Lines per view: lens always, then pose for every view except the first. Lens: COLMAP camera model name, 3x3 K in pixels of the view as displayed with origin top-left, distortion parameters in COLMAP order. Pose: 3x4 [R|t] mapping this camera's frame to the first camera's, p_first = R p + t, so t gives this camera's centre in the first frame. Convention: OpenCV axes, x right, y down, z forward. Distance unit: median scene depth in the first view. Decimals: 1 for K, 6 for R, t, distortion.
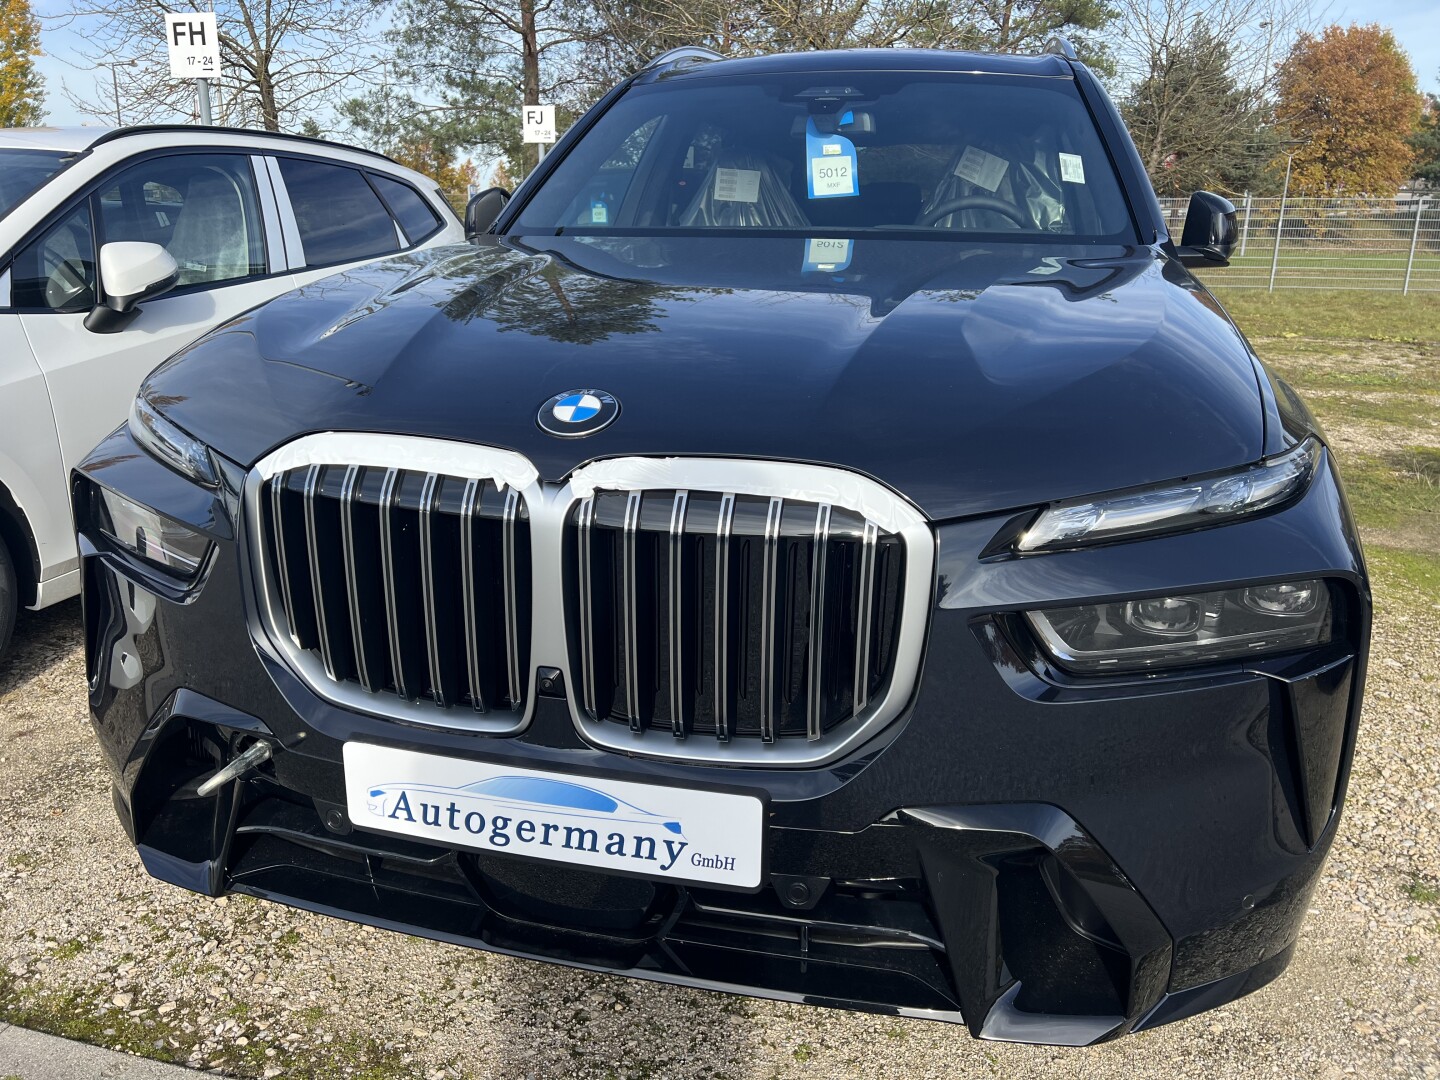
lens RADIAL K [[1091.6, 0, 717.9], [0, 1091.6, 523.8], [0, 0, 1]] dist [0.063822, -0.075942]
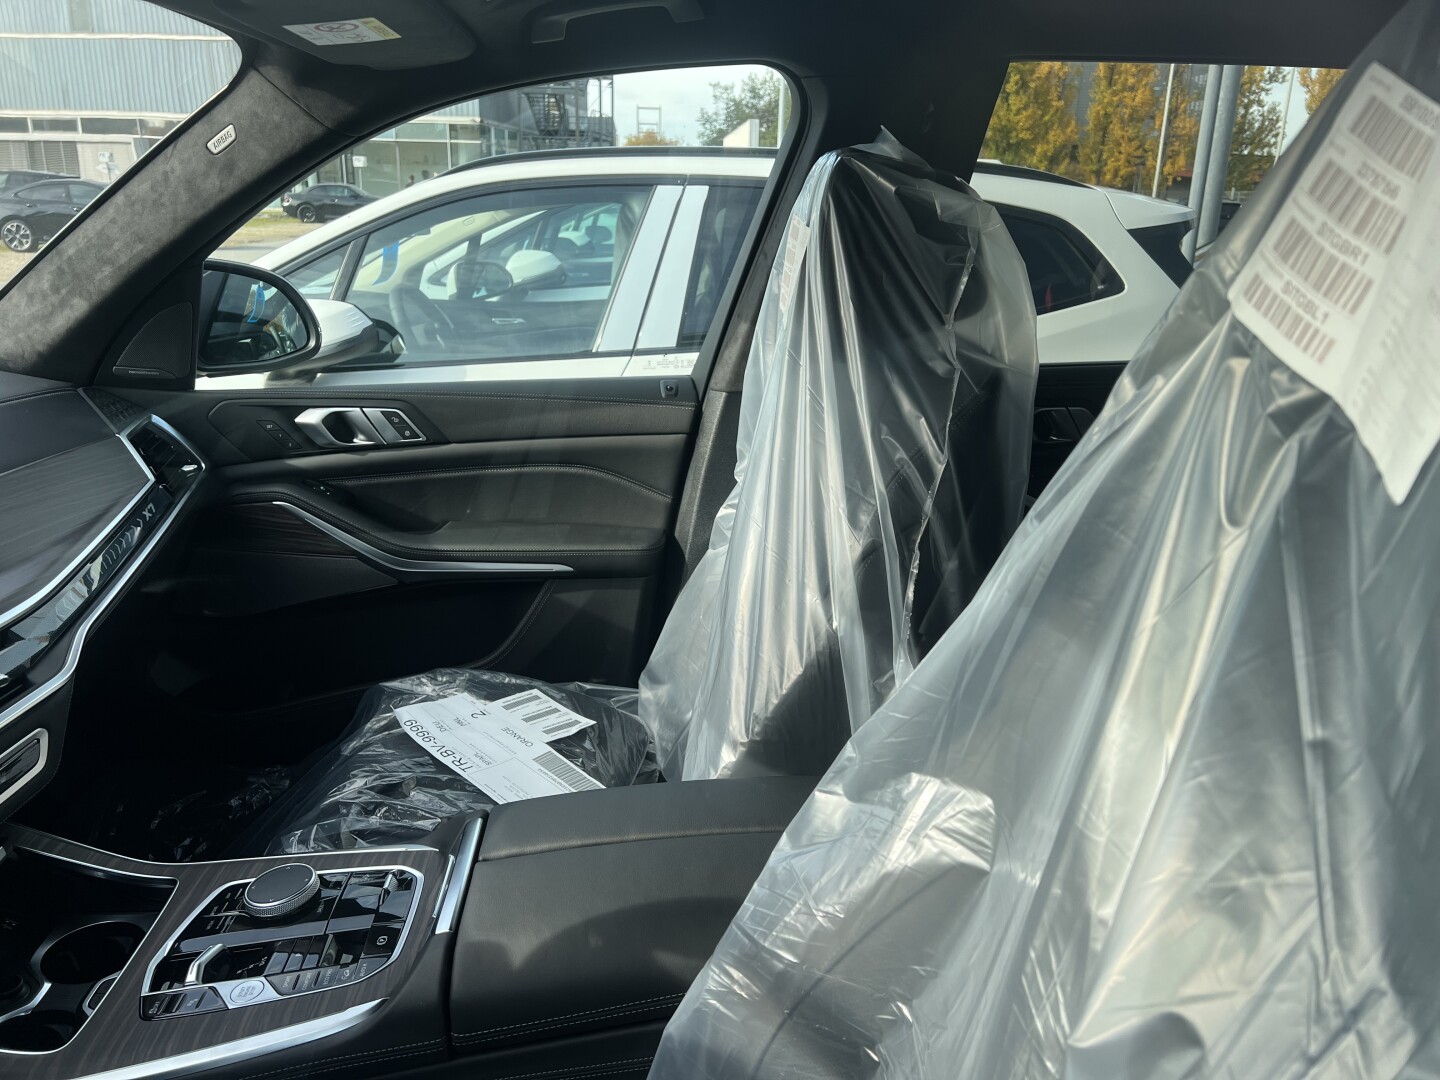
lens RADIAL K [[1074.1, 0, 720.0], [0, 1074.1, 540.0], [0, 0, 1]] dist [0.070238, -0.094244]
pose [[0.293896, 0.287991, -0.911420, 0.812614], [-0.270318, 0.939647, 0.209744, -0.774203], [0.916817, 0.184730, 0.354008, 2.335213]]
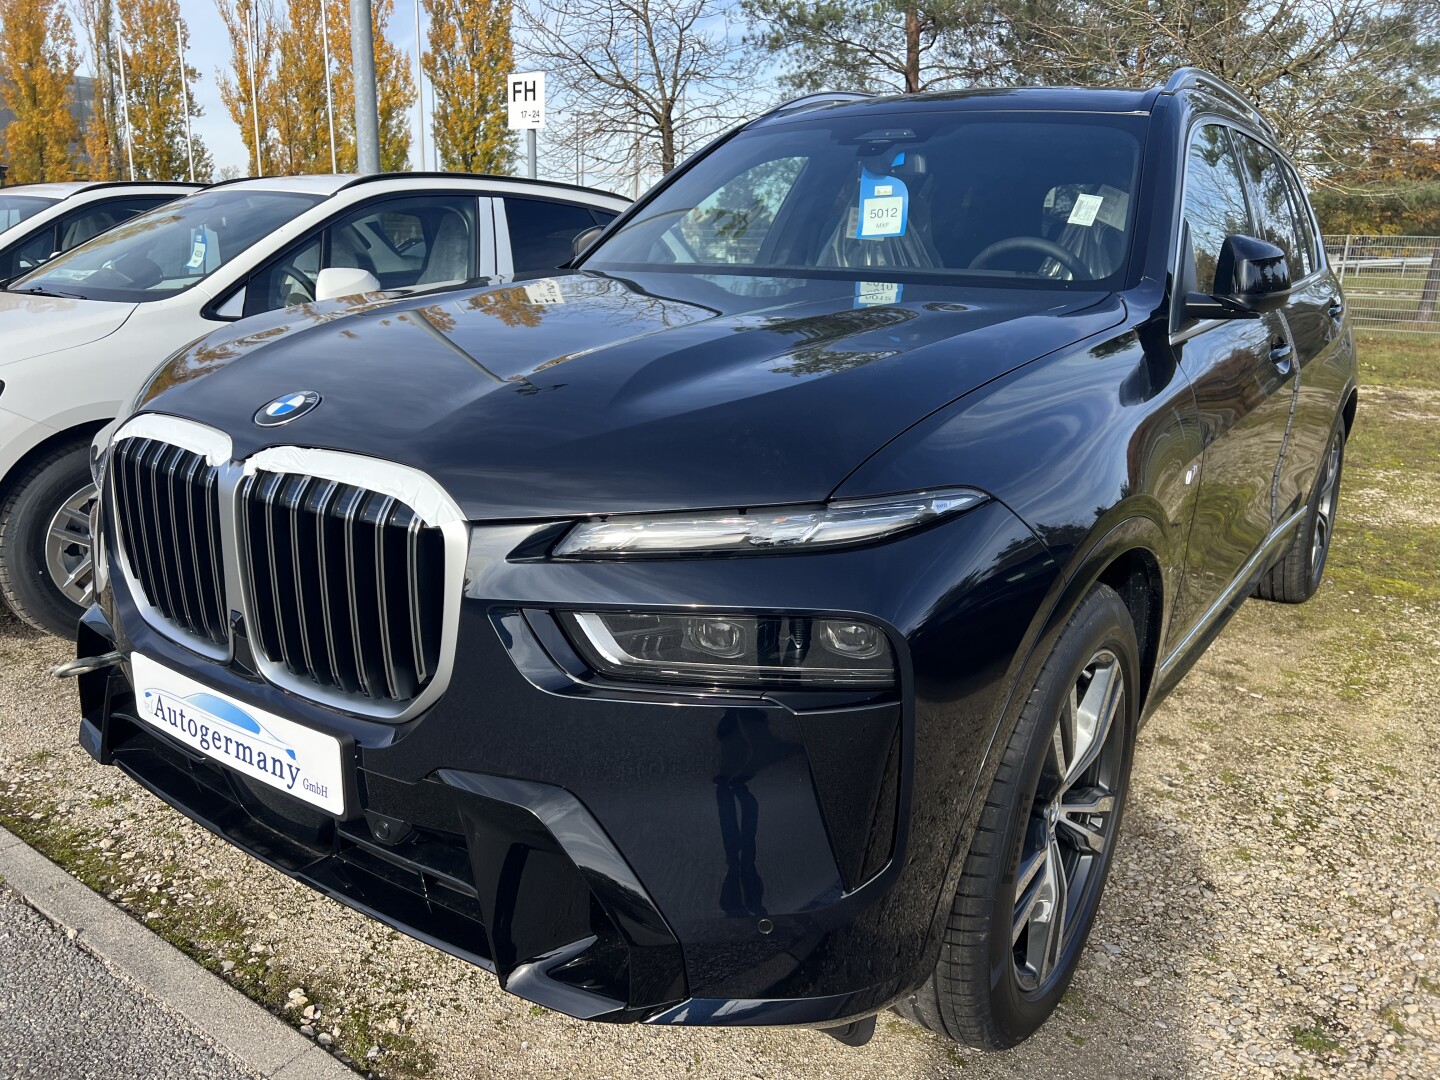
lens RADIAL K [[1094.2, 0, 714.6], [0, 1094.2, 532.7], [0, 0, 1]] dist [0.067933, -0.082739]
pose [[0.932805, 0.102896, -0.345379, 0.704193], [-0.110470, 0.993877, -0.002262, -0.012916], [0.343031, 0.040264, 0.938461, 0.004991]]
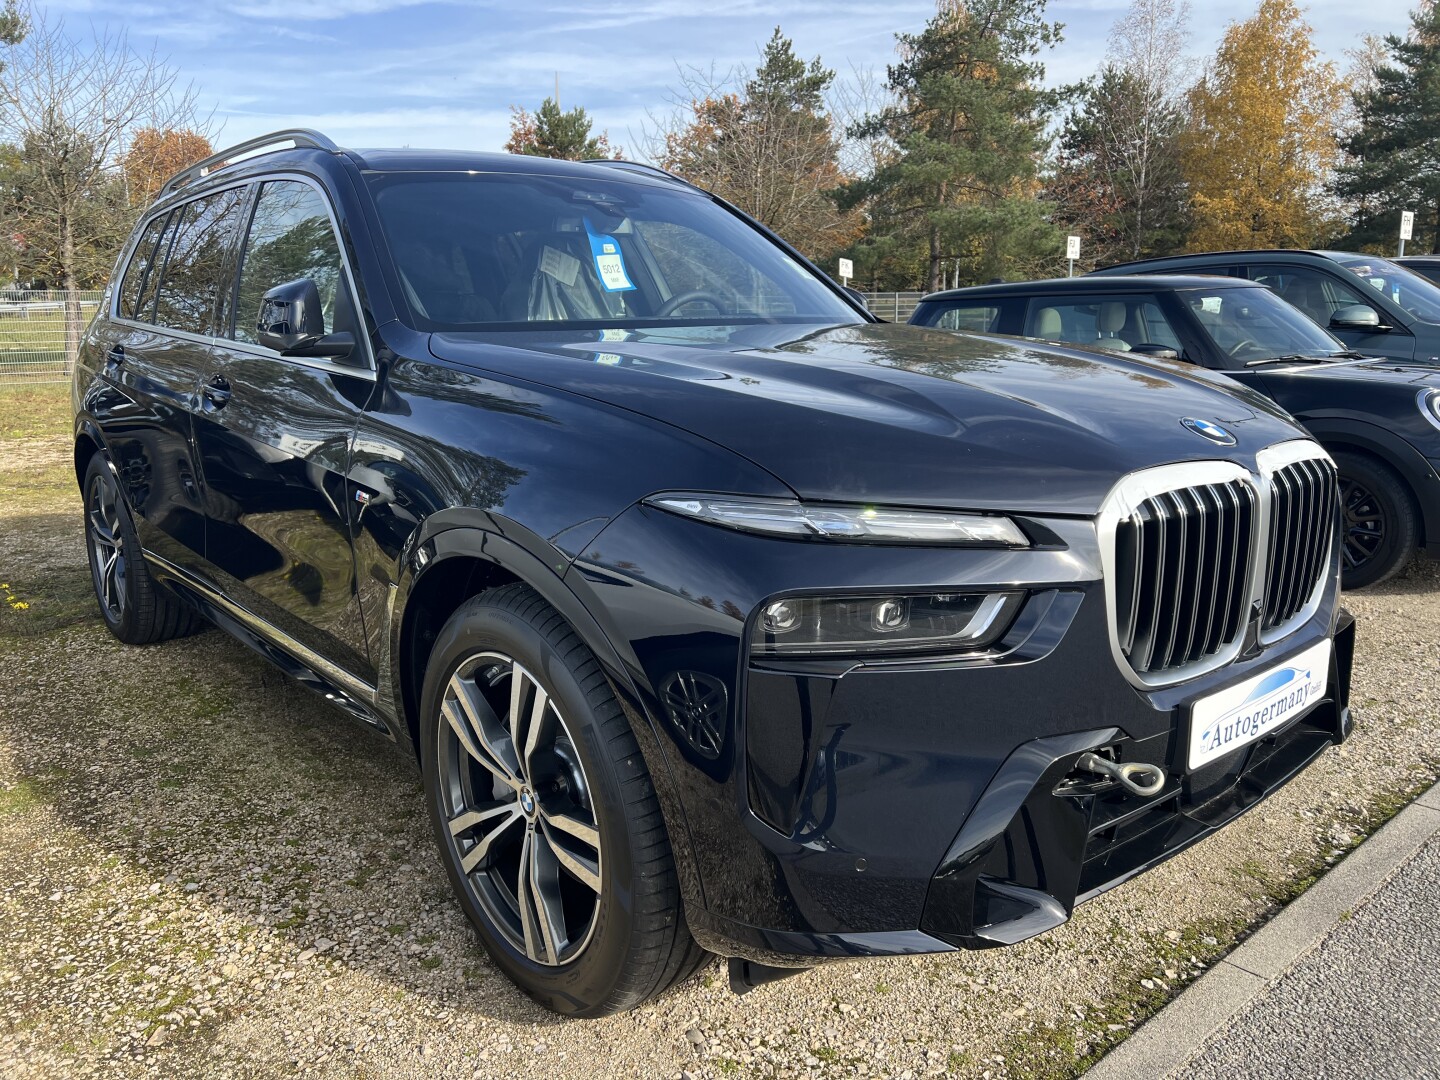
lens RADIAL K [[1088.9, 0, 720.0], [0, 1088.9, 540.0], [0, 0, 1]] dist [0.064932, -0.076194]
pose [[0.571486, -0.189253, 0.798491, -1.583792], [0.241217, 0.968797, 0.056977, -0.187060], [-0.784359, 0.160048, 0.599305, 0.610061]]
